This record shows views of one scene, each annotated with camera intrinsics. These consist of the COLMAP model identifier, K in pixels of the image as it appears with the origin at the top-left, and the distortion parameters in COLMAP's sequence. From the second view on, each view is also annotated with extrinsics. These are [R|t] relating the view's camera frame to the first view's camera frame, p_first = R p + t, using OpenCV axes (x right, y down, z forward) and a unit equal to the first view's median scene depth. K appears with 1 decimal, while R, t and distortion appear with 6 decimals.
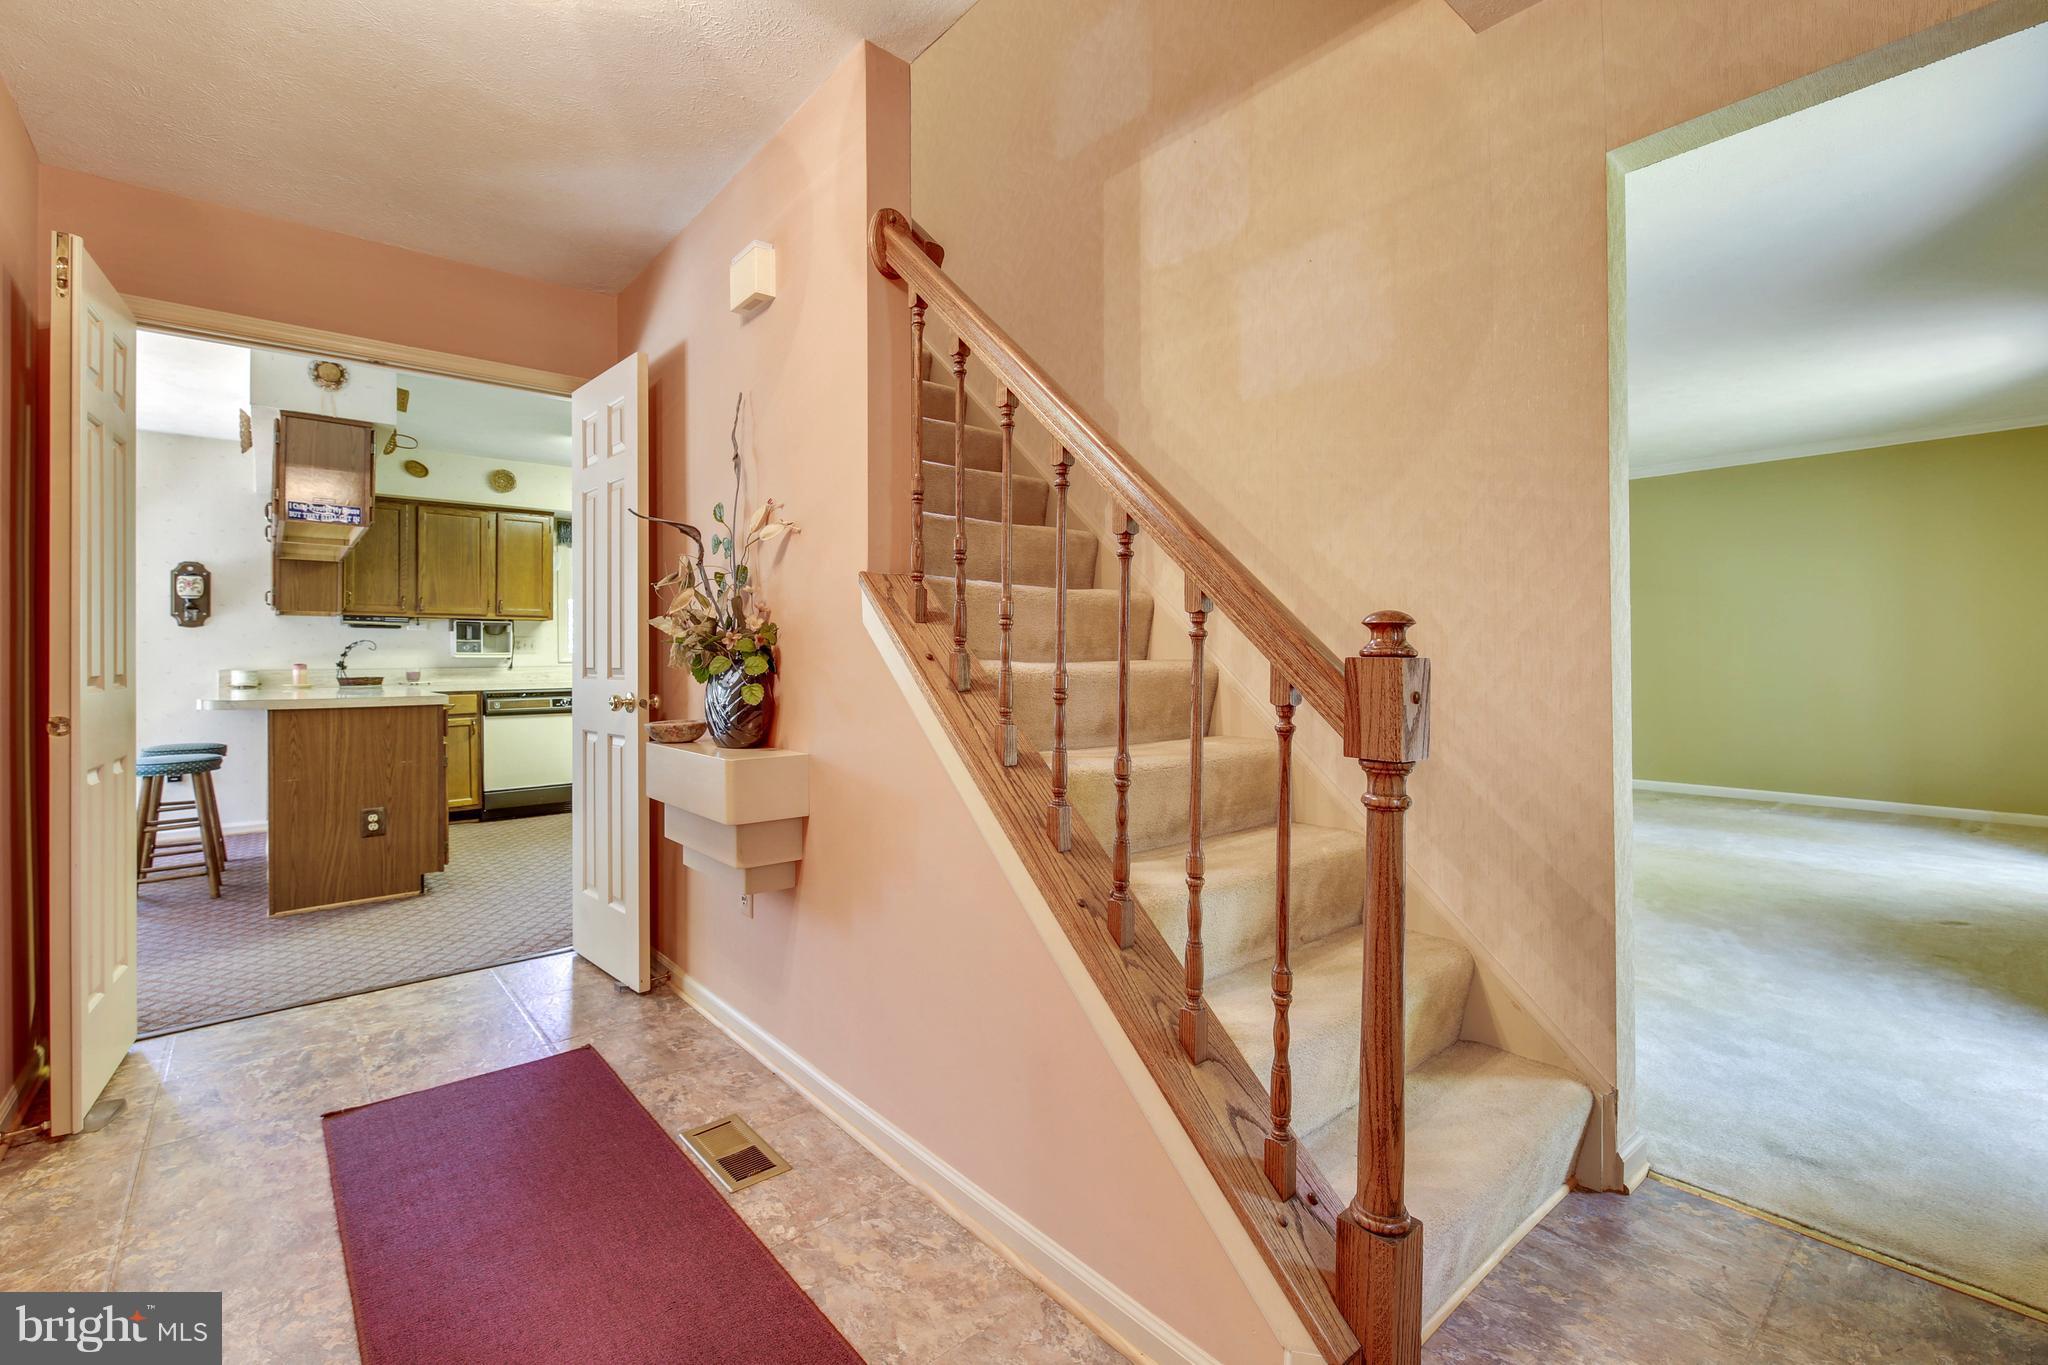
lens RADIAL K [[879.2, 0, 1017.7], [0, 879.2, 667.2], [0, 0, 1]] dist [-0.001259, -0.002453]
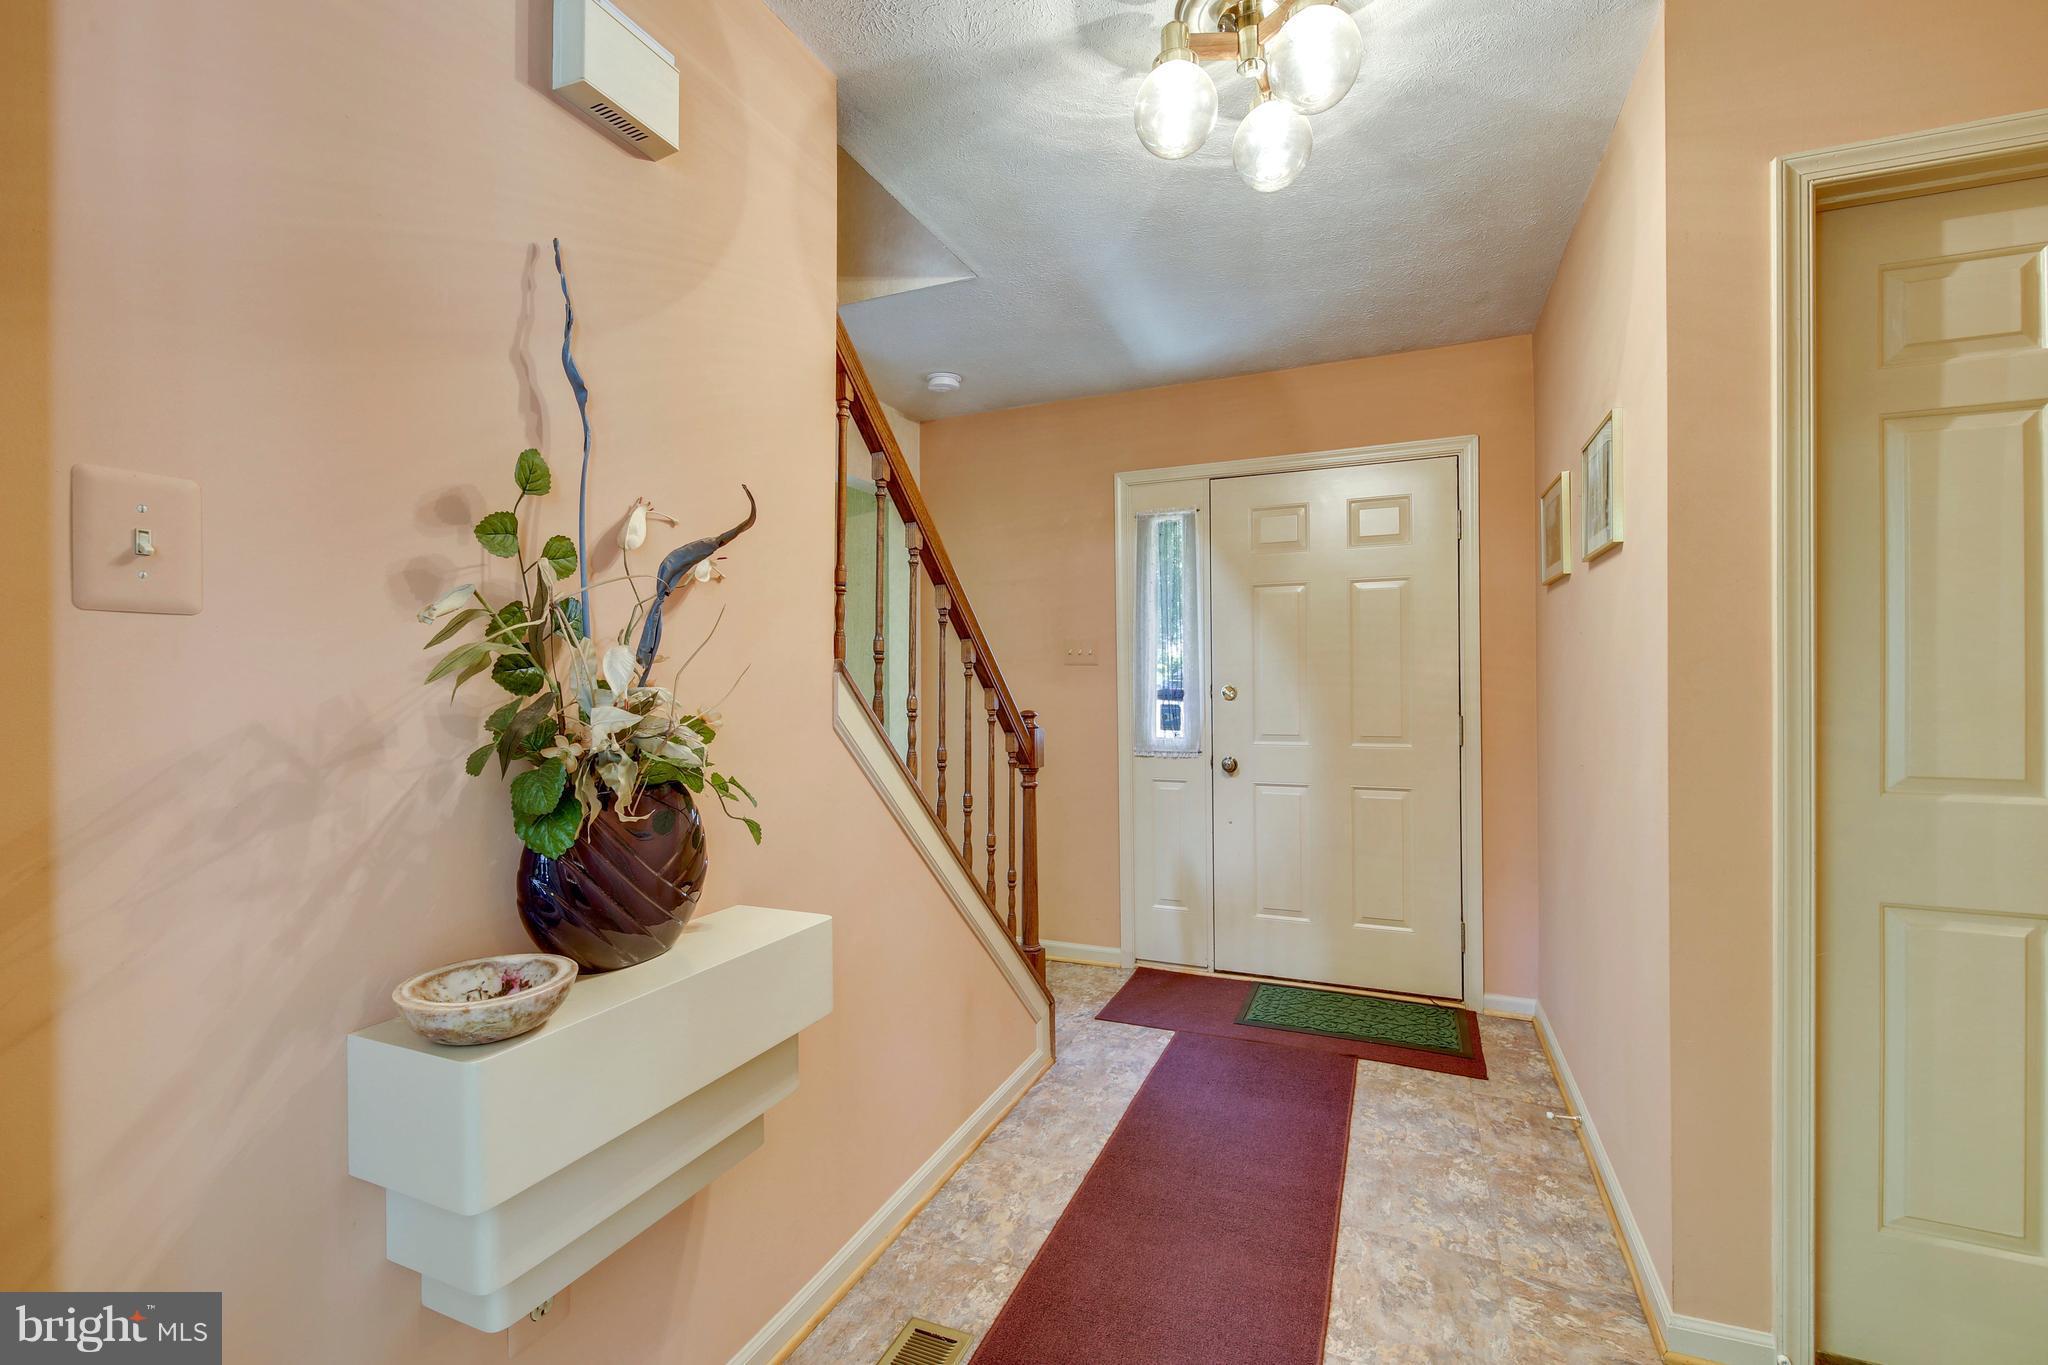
lens RADIAL K [[879.2, 0, 1022.5], [0, 879.2, 675.6], [0, 0, 1]] dist [-0.001259, -0.002453]
pose [[-0.439581, -0.002528, 0.898200, -1.379093], [0.002858, 0.999987, 0.004213, -0.133487], [-0.898199, 0.004419, -0.439568, 1.575685]]
